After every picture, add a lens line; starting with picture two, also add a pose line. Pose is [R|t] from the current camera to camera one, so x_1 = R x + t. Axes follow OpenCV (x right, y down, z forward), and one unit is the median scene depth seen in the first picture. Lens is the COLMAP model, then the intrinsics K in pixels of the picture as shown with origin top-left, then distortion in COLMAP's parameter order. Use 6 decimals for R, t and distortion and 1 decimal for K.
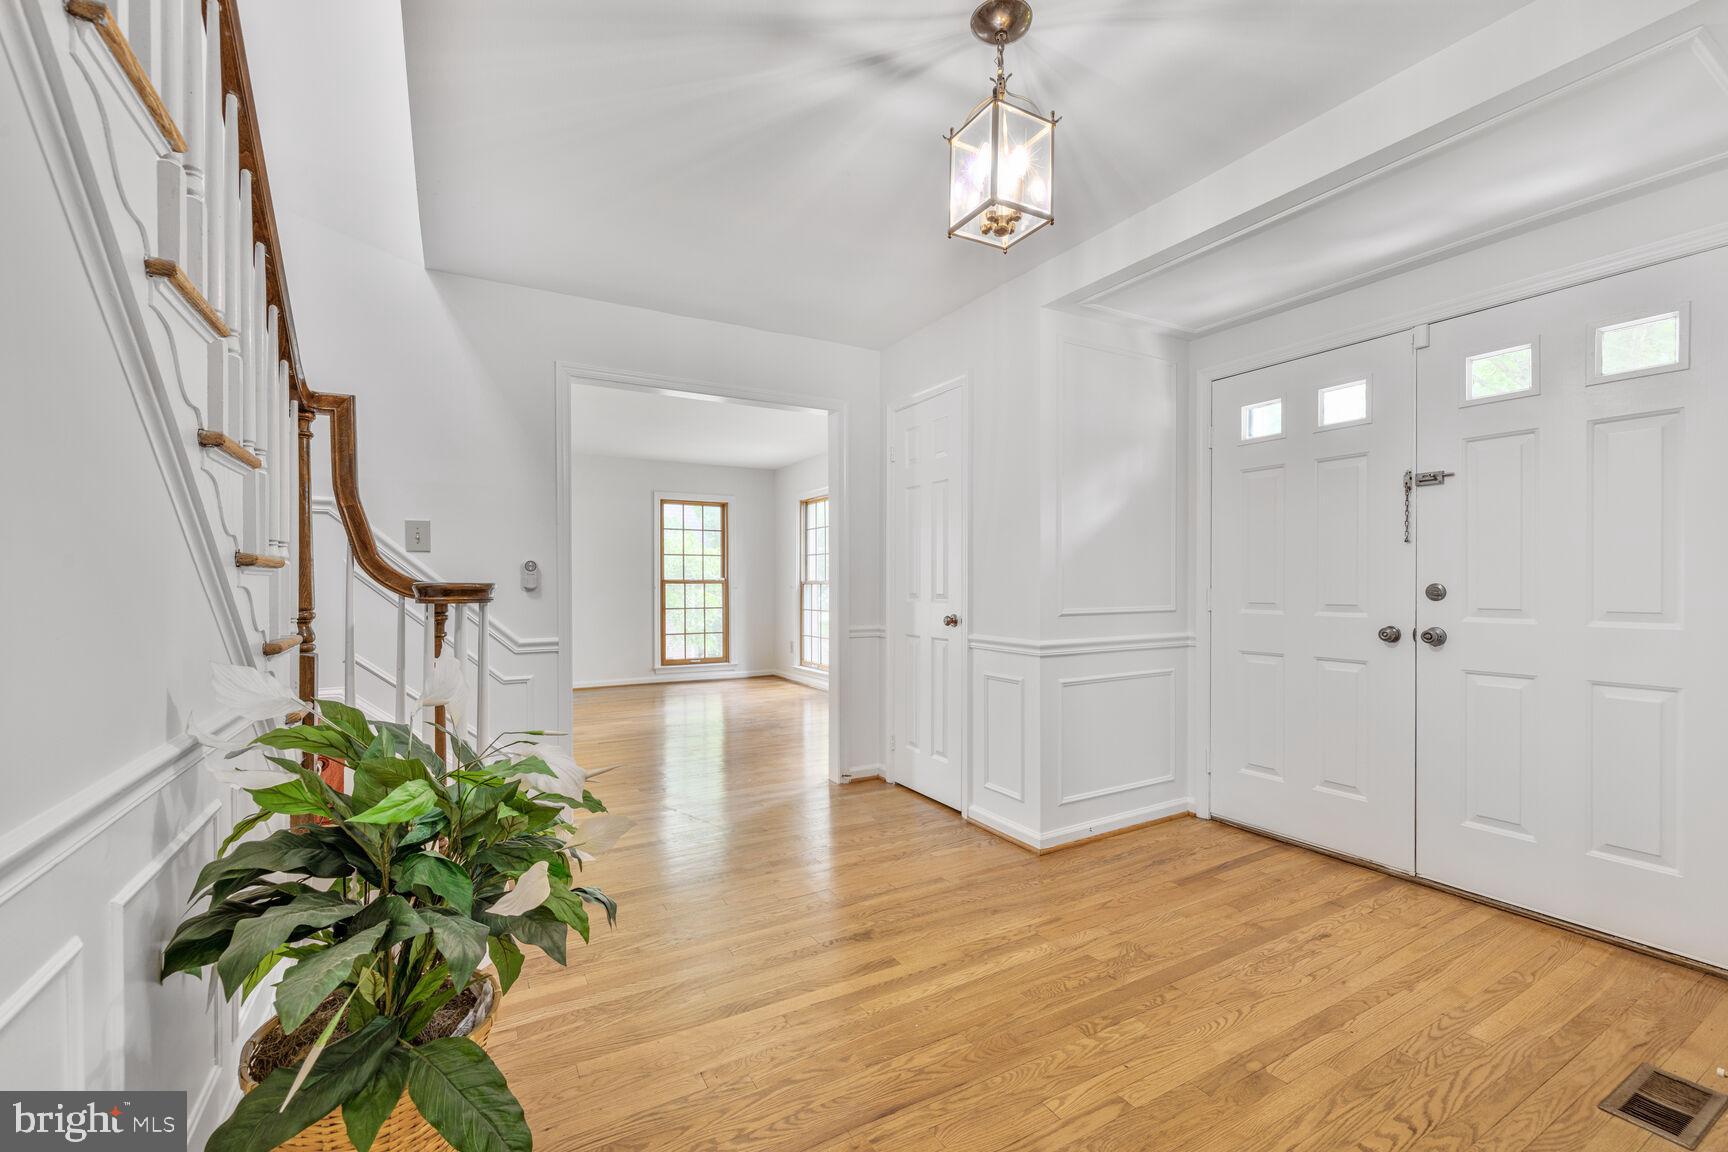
lens RADIAL K [[716.9, 0, 867.6], [0, 716.9, 574.3], [0, 0, 1]] dist [0.000591, 0.000079]
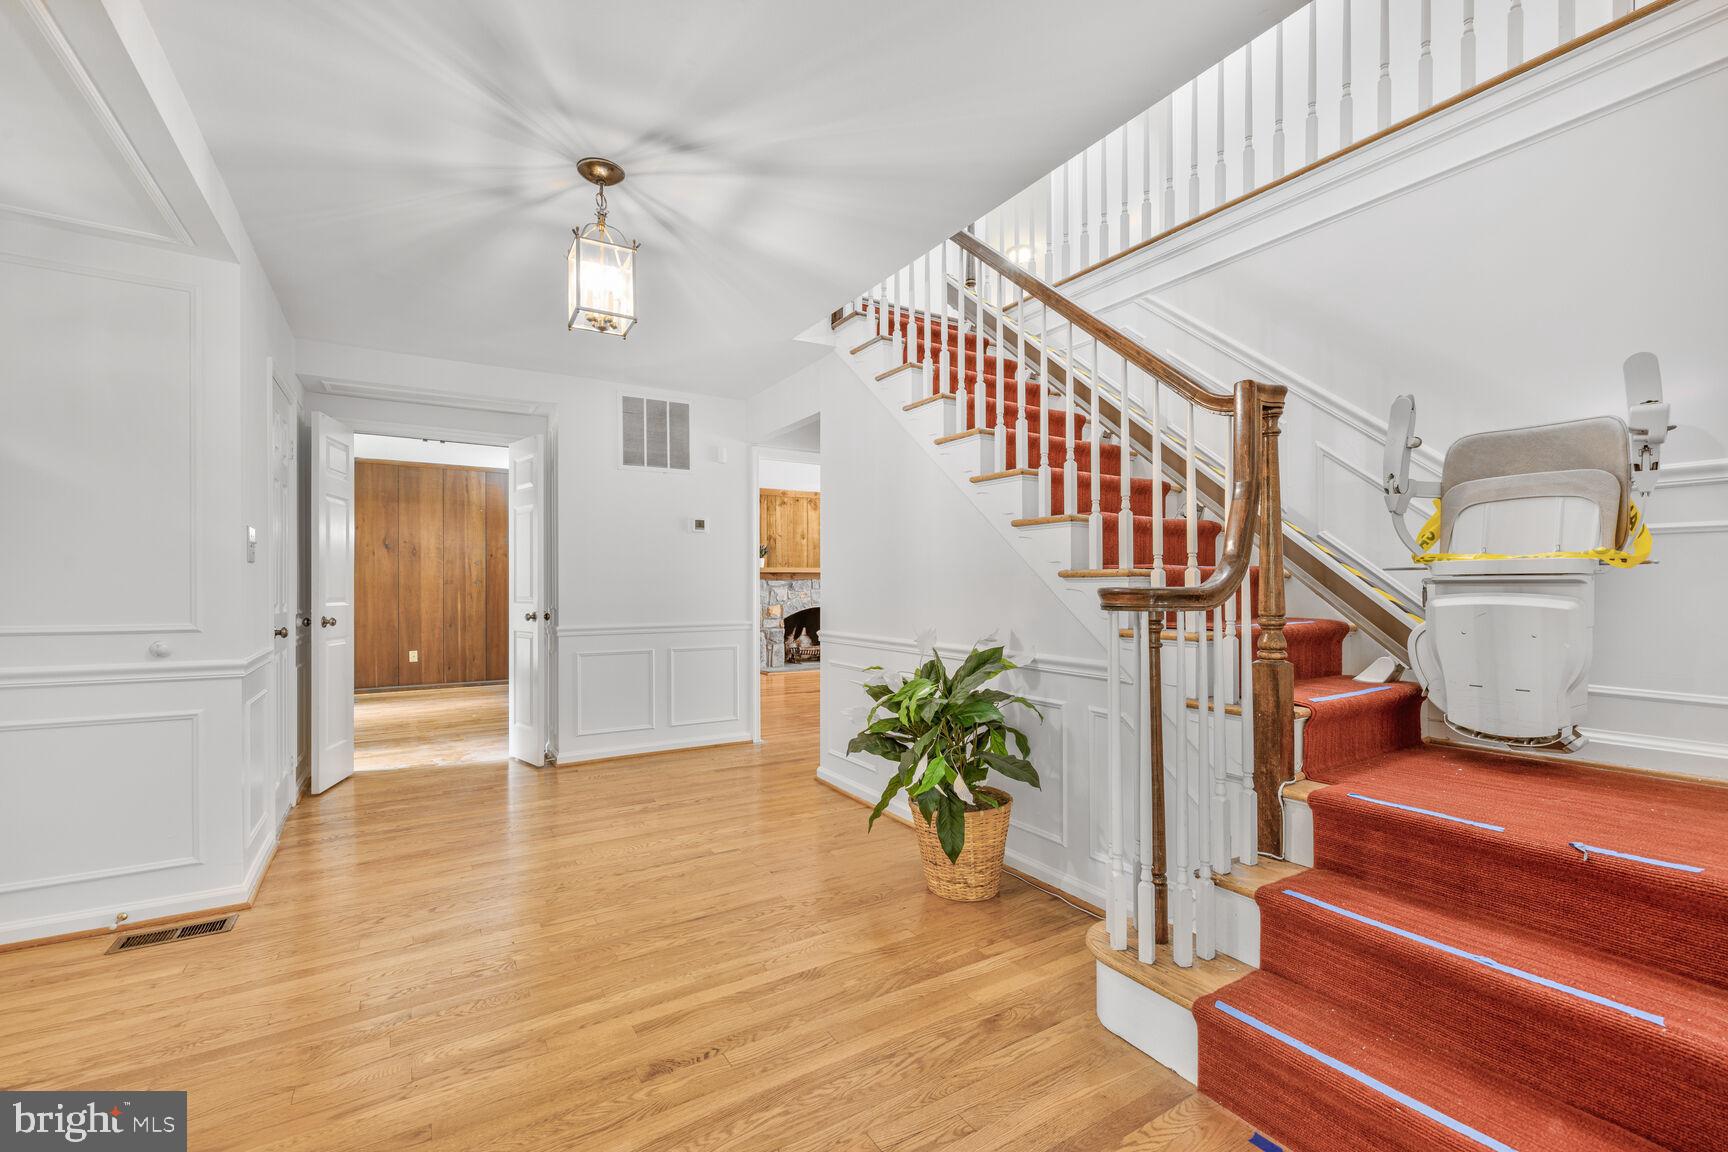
lens RADIAL K [[716.9, 0, 867.6], [0, 716.9, 574.3], [0, 0, 1]] dist [0.000591, 0.000079]
pose [[-0.999416, 0.003669, -0.033982, -0.235835], [0.003989, 0.999948, -0.009367, 0.003191], [0.033946, -0.009497, -0.999379, 2.102872]]
